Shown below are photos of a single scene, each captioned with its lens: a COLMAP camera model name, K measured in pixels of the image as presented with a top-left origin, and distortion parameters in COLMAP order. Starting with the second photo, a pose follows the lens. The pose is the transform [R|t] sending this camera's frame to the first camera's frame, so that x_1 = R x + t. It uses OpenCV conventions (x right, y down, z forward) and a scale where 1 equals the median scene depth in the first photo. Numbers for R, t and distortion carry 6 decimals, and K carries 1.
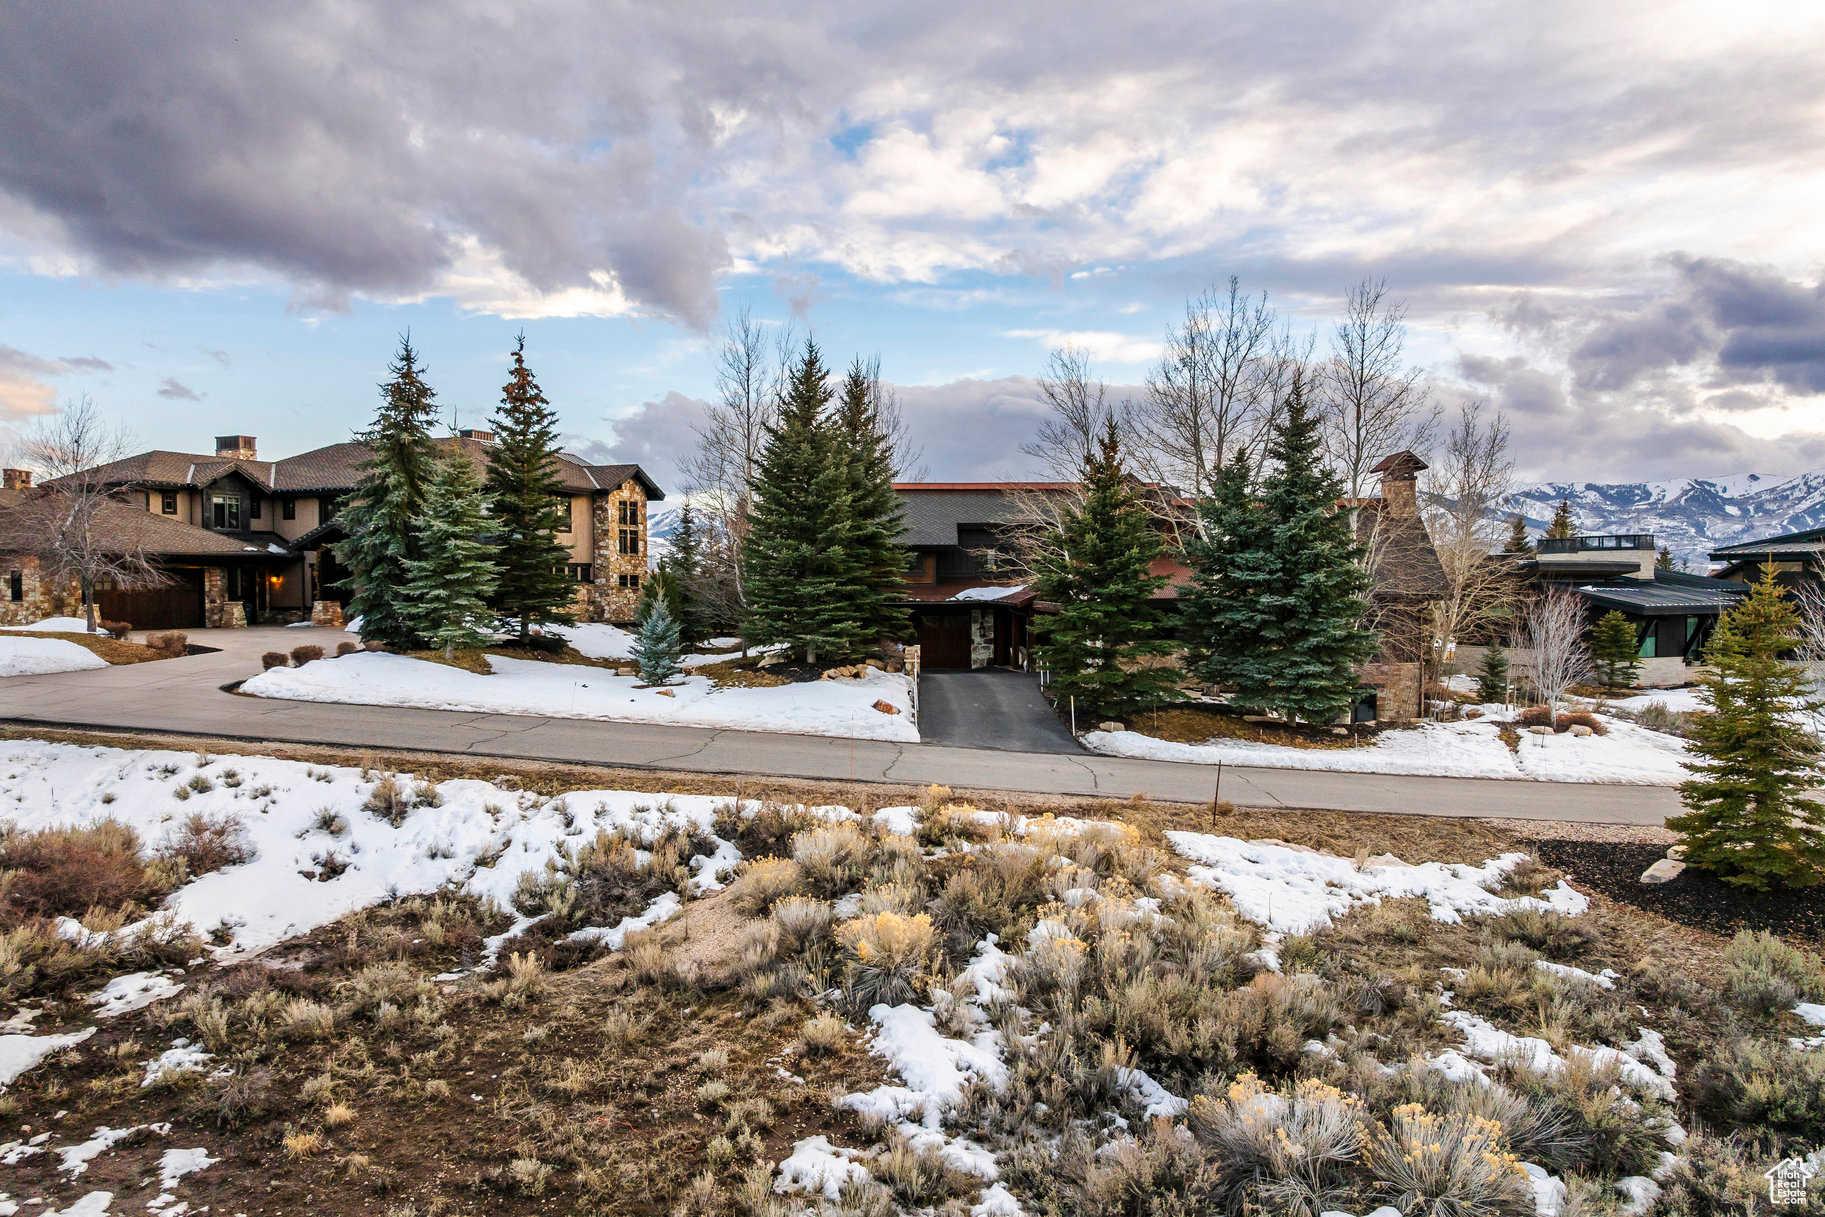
lens RADIAL K [[1298.1, 0, 921.0], [0, 1298.1, 627.1], [0, 0, 1]] dist [-0.036597, -0.002418]
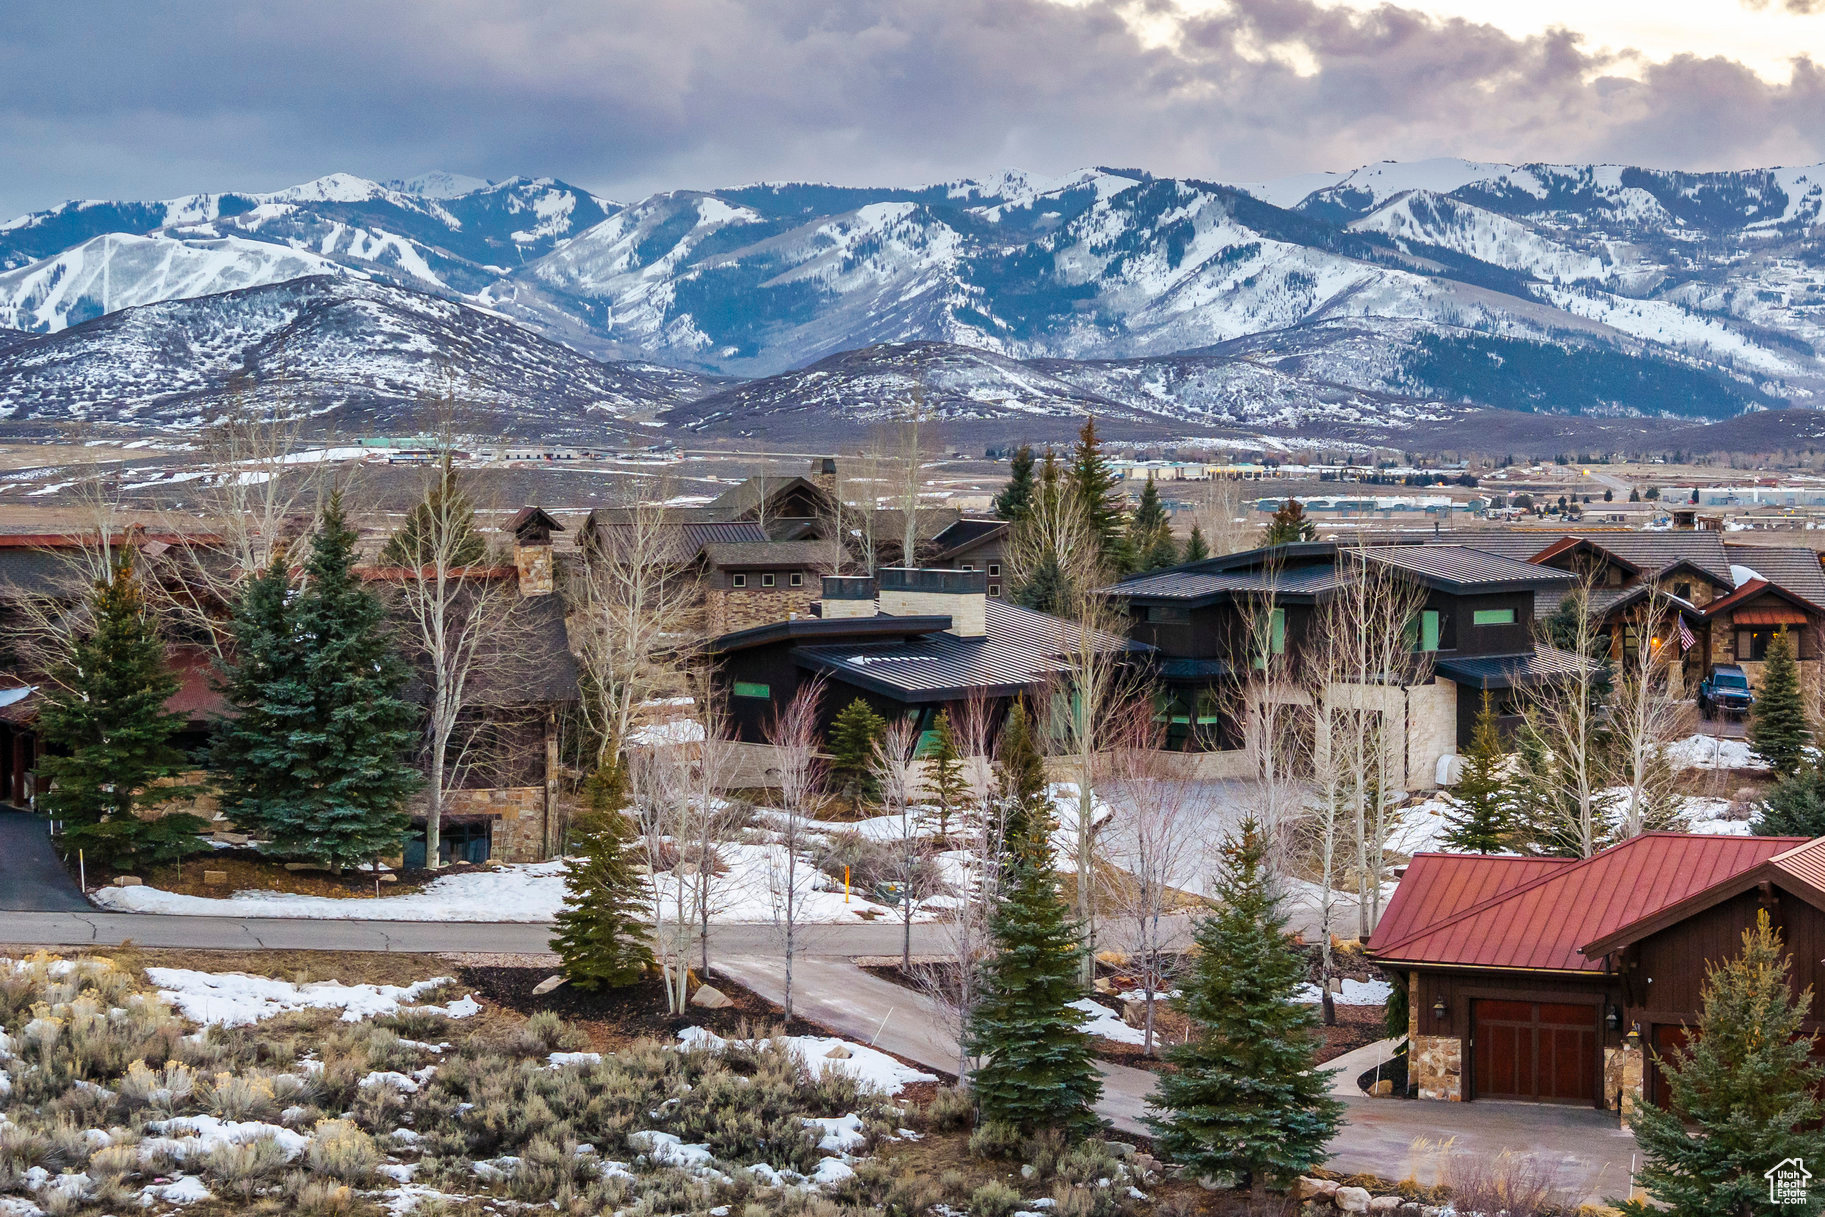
lens RADIAL K [[3880.8, 0, 912.5], [0, 3880.8, 608.5], [0, 0, 1]] dist [-0.057976, 0.602887]
pose [[0.956226, -0.014330, 0.292279, -0.112250], [0.012025, 0.999881, 0.009683, -0.128645], [-0.292383, -0.005745, 0.956284, -1.685777]]
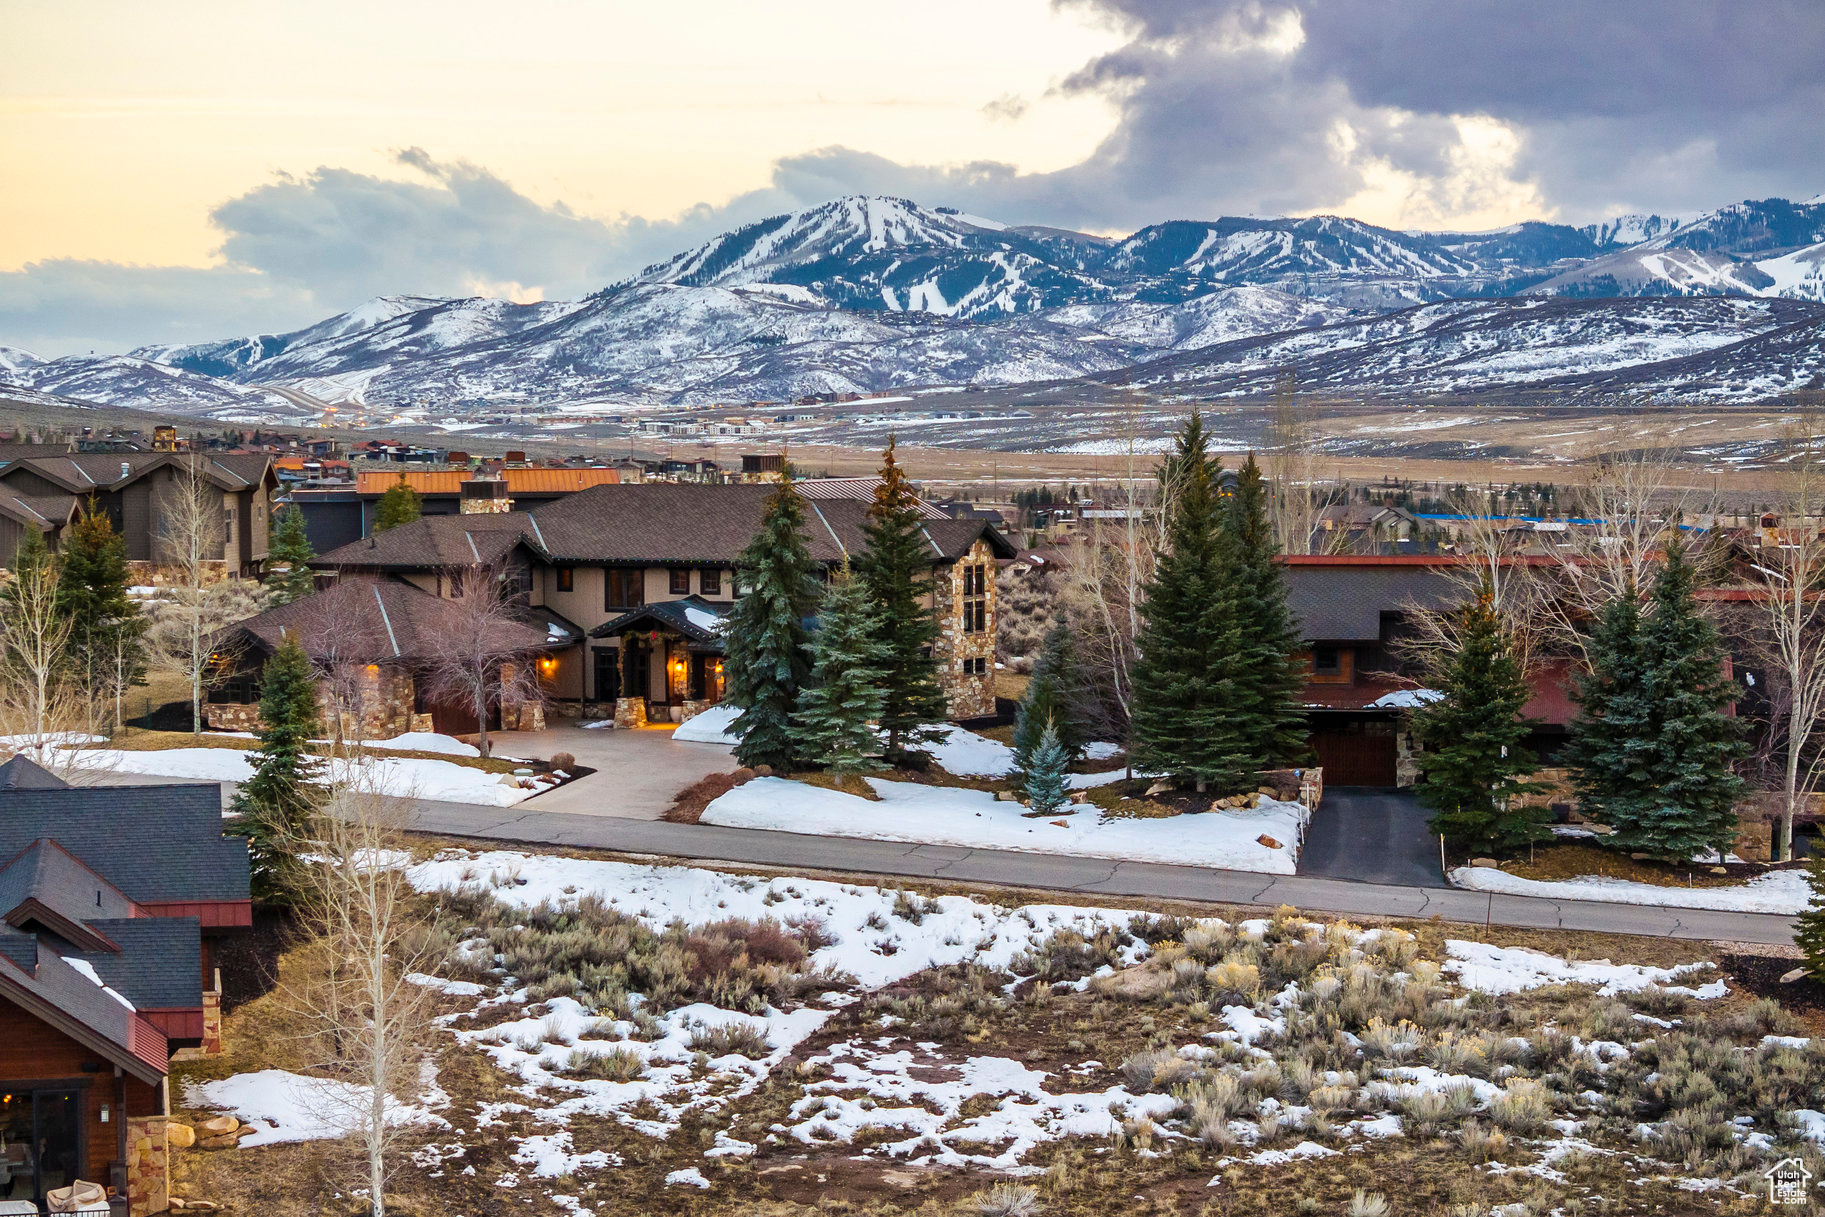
lens RADIAL K [[3724.2, 0, 912.5], [0, 3724.2, 608.5], [0, 0, 1]] dist [-0.064897, 0.275455]
pose [[0.985823, 0.004490, -0.167726, 0.189482], [-0.001541, 0.999842, 0.017710, -0.177290], [0.167779, -0.017201, 0.985675, -1.993198]]
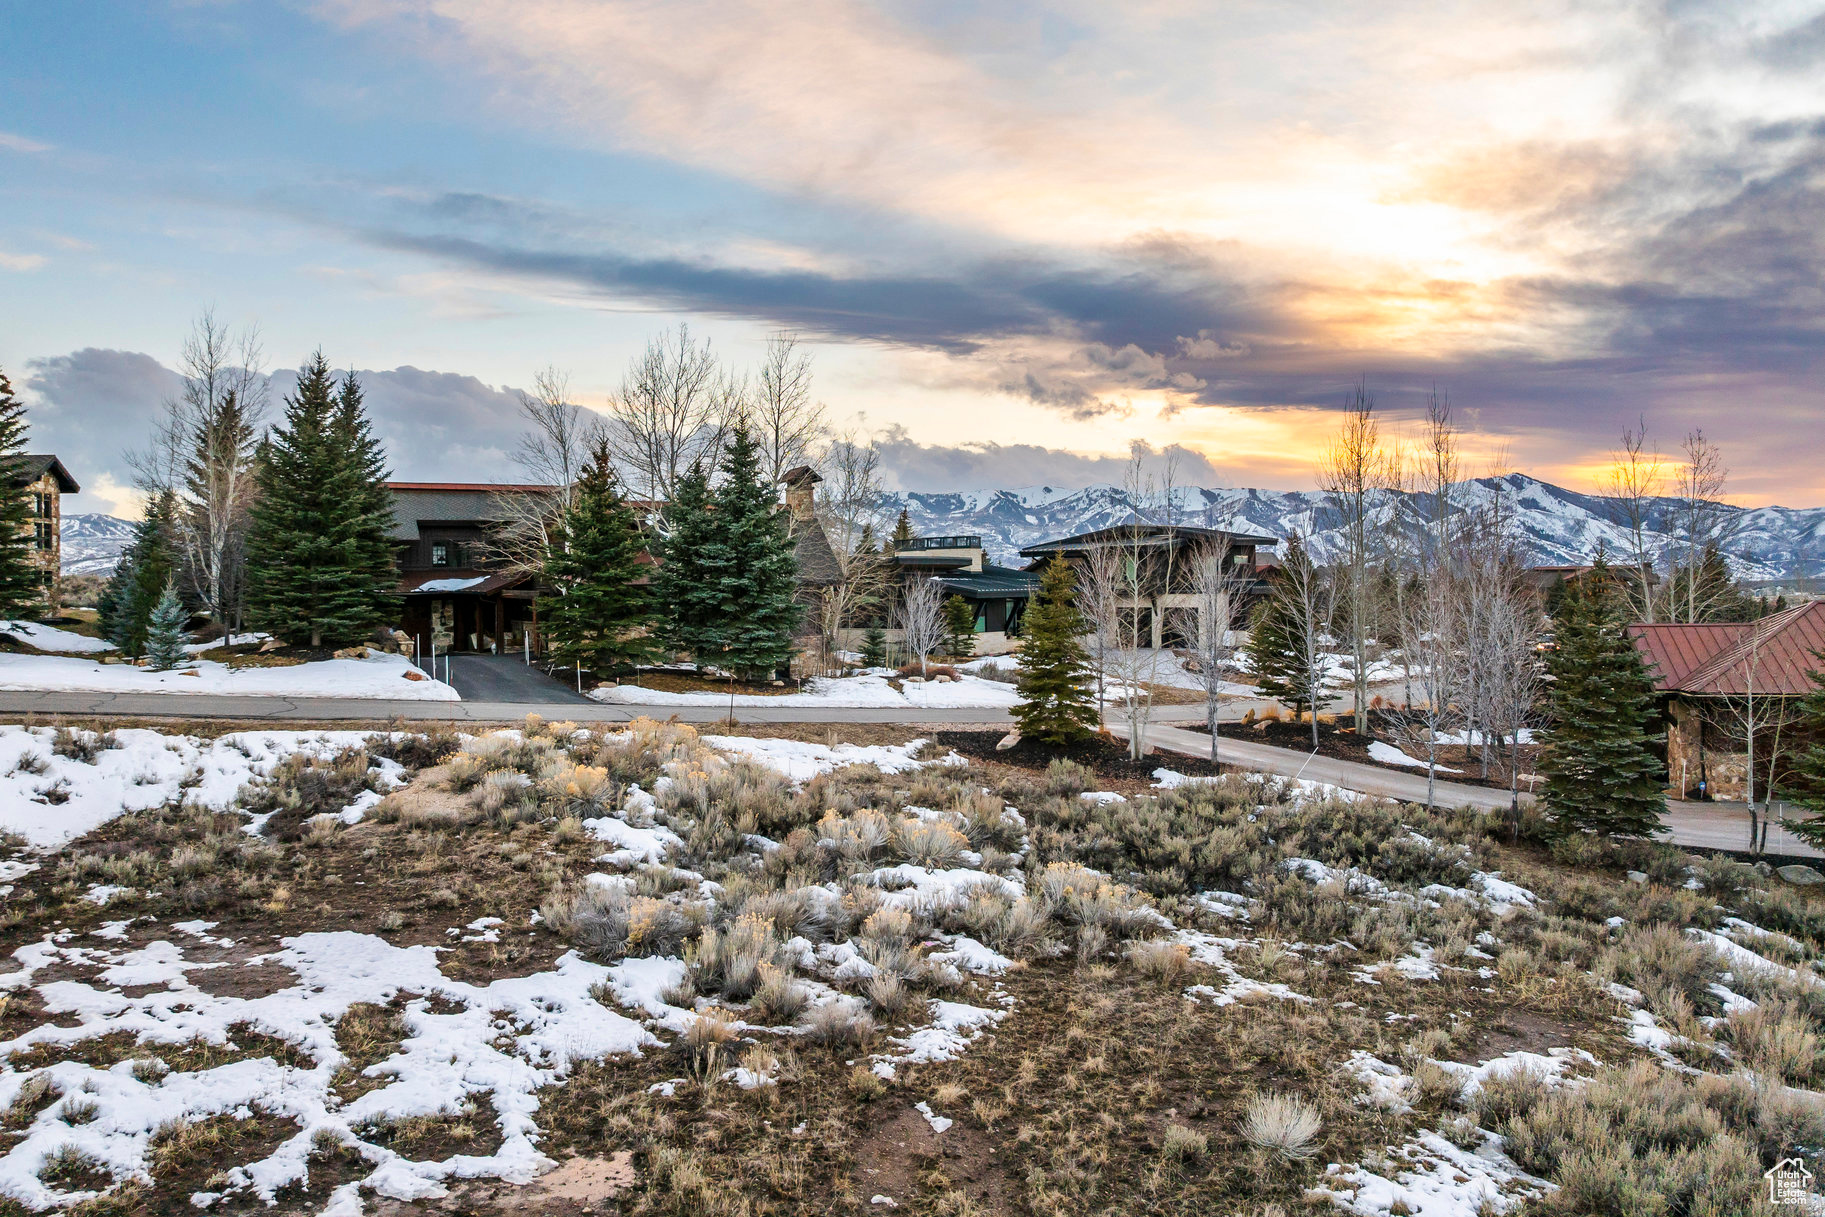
lens RADIAL K [[1382.4, 0, 927.3], [0, 1382.4, 575.1], [0, 0, 1]] dist [-0.041104, -0.000675]
pose [[0.882755, -0.005071, 0.469806, -0.193342], [0.026402, 0.998897, -0.038828, 0.030046], [-0.469091, 0.046679, 0.881915, -0.292758]]
